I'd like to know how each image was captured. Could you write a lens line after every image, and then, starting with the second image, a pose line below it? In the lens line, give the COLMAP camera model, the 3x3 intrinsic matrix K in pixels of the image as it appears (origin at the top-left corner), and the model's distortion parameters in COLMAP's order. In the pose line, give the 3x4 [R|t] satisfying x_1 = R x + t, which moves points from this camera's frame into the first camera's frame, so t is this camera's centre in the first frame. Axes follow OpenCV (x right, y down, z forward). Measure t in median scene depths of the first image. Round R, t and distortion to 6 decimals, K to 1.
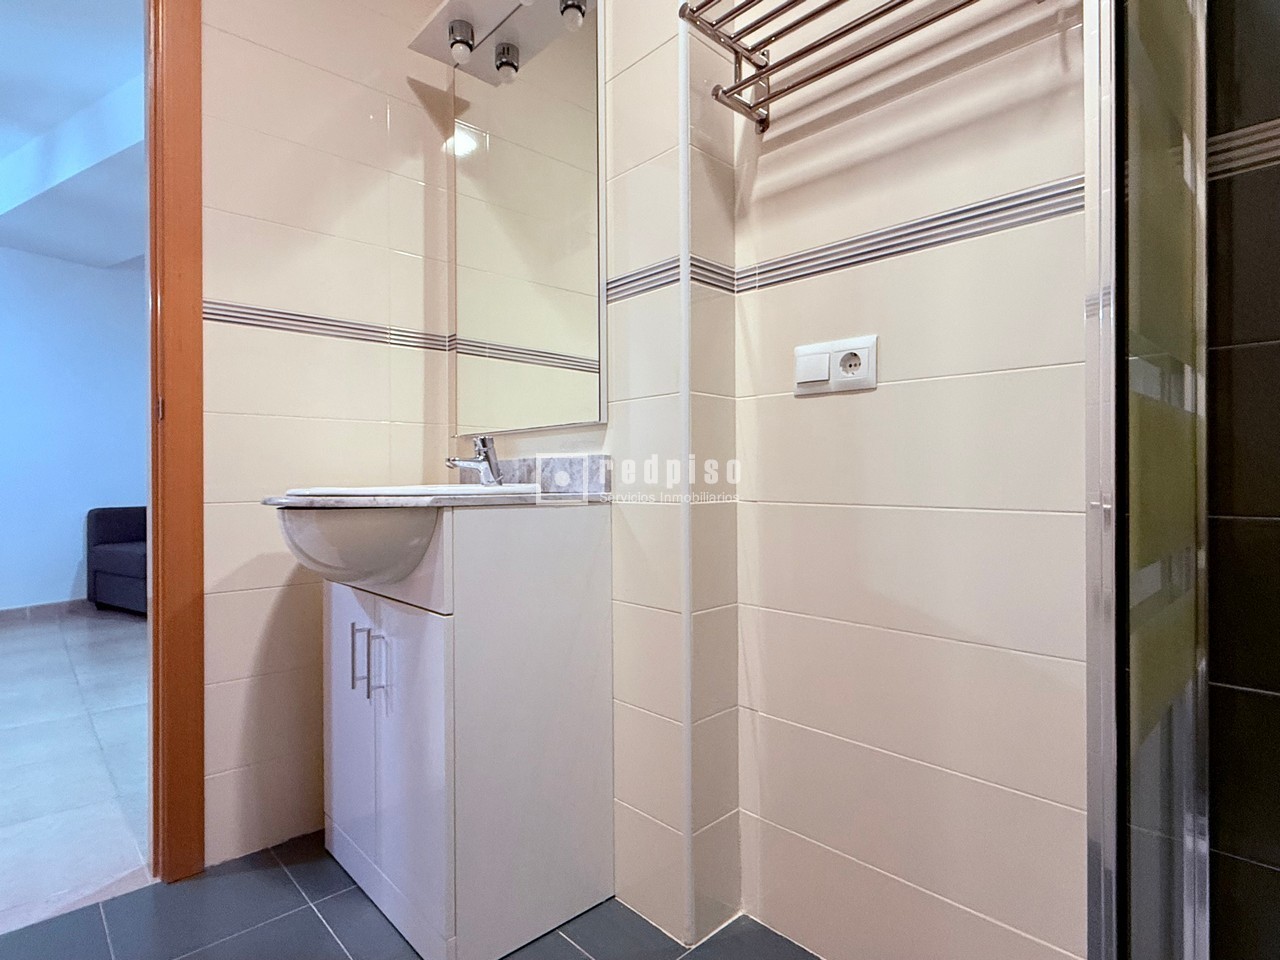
lens RADIAL K [[673.7, 0, 634.4], [0, 673.7, 479.7], [0, 0, 1]] dist [-0.002907, 0.000295]
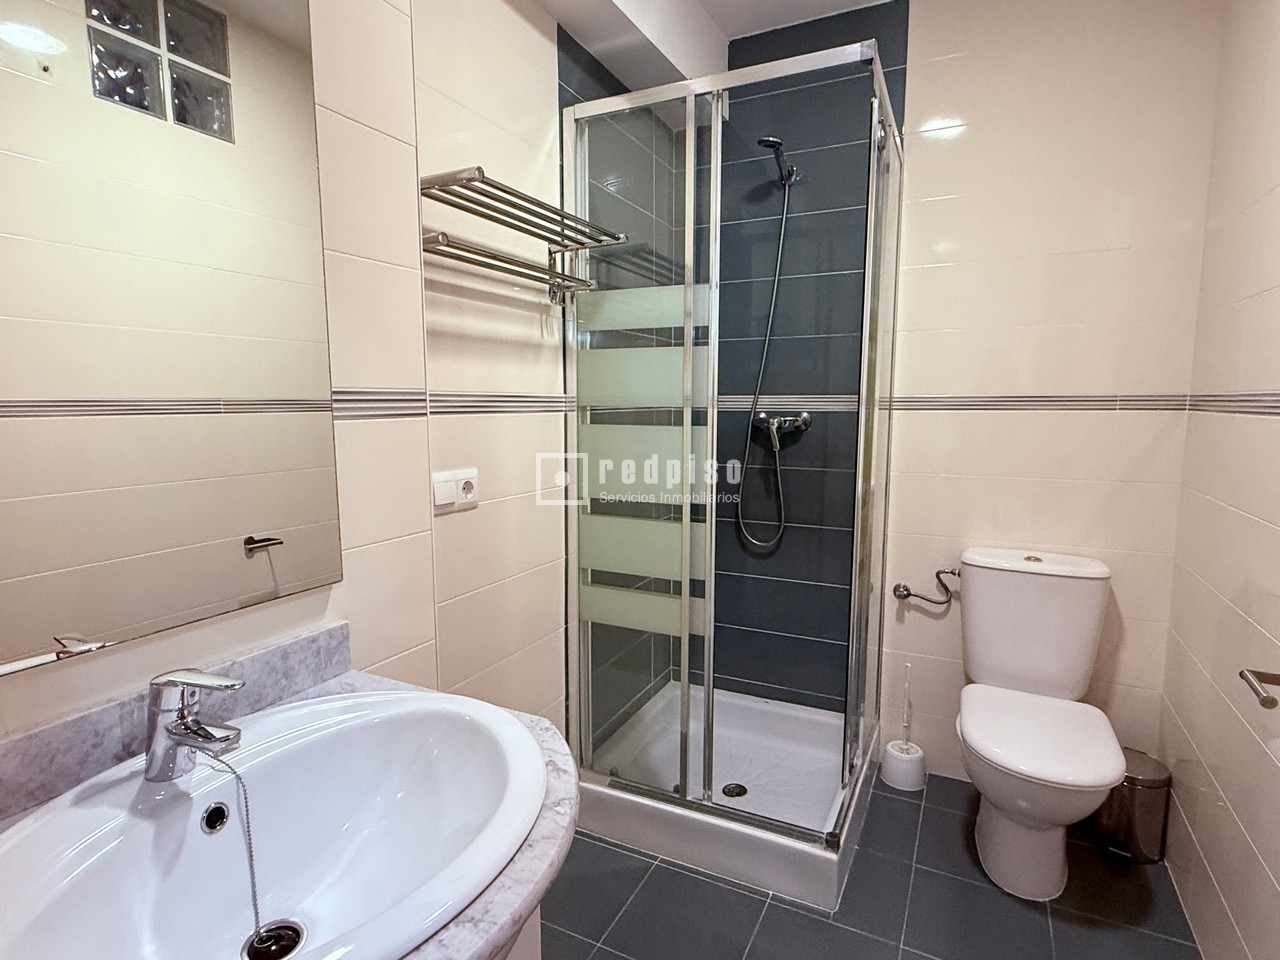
lens RADIAL K [[673.7, 0, 634.4], [0, 673.7, 479.7], [0, 0, 1]] dist [-0.002907, 0.000295]
pose [[-0.342079, -0.100958, 0.934232, -0.988211], [0.006813, 0.993919, 0.109903, -0.323236], [-0.939646, 0.043960, -0.339311, 1.106105]]
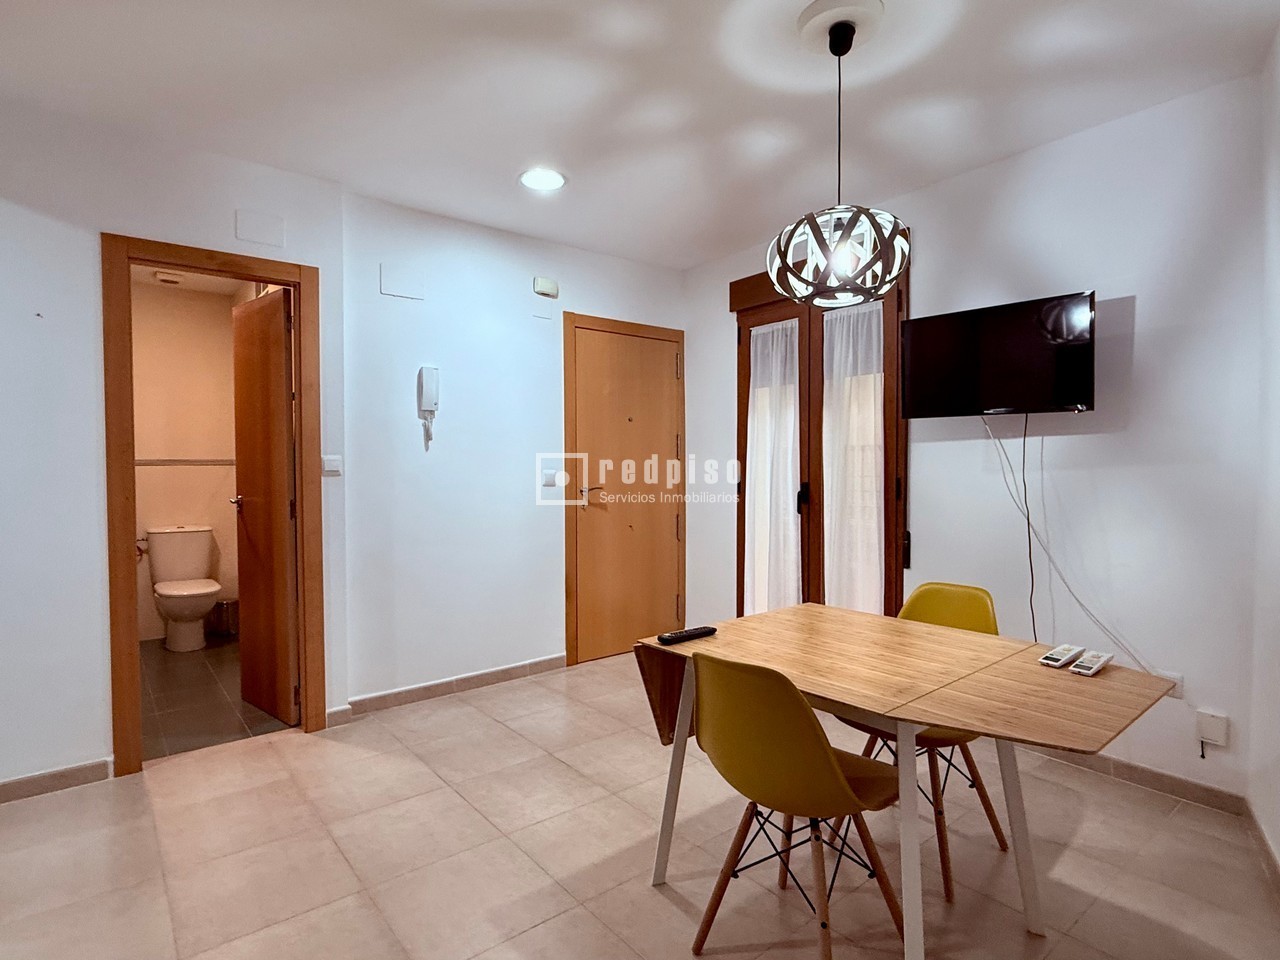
lens RADIAL K [[673.7, 0, 634.4], [0, 673.7, 479.7], [0, 0, 1]] dist [-0.002907, 0.000295]
pose [[-0.997152, 0.006251, 0.075154, -2.786456], [0.008754, 0.999416, 0.033018, -0.314285], [-0.074904, 0.033582, -0.996625, 3.409424]]
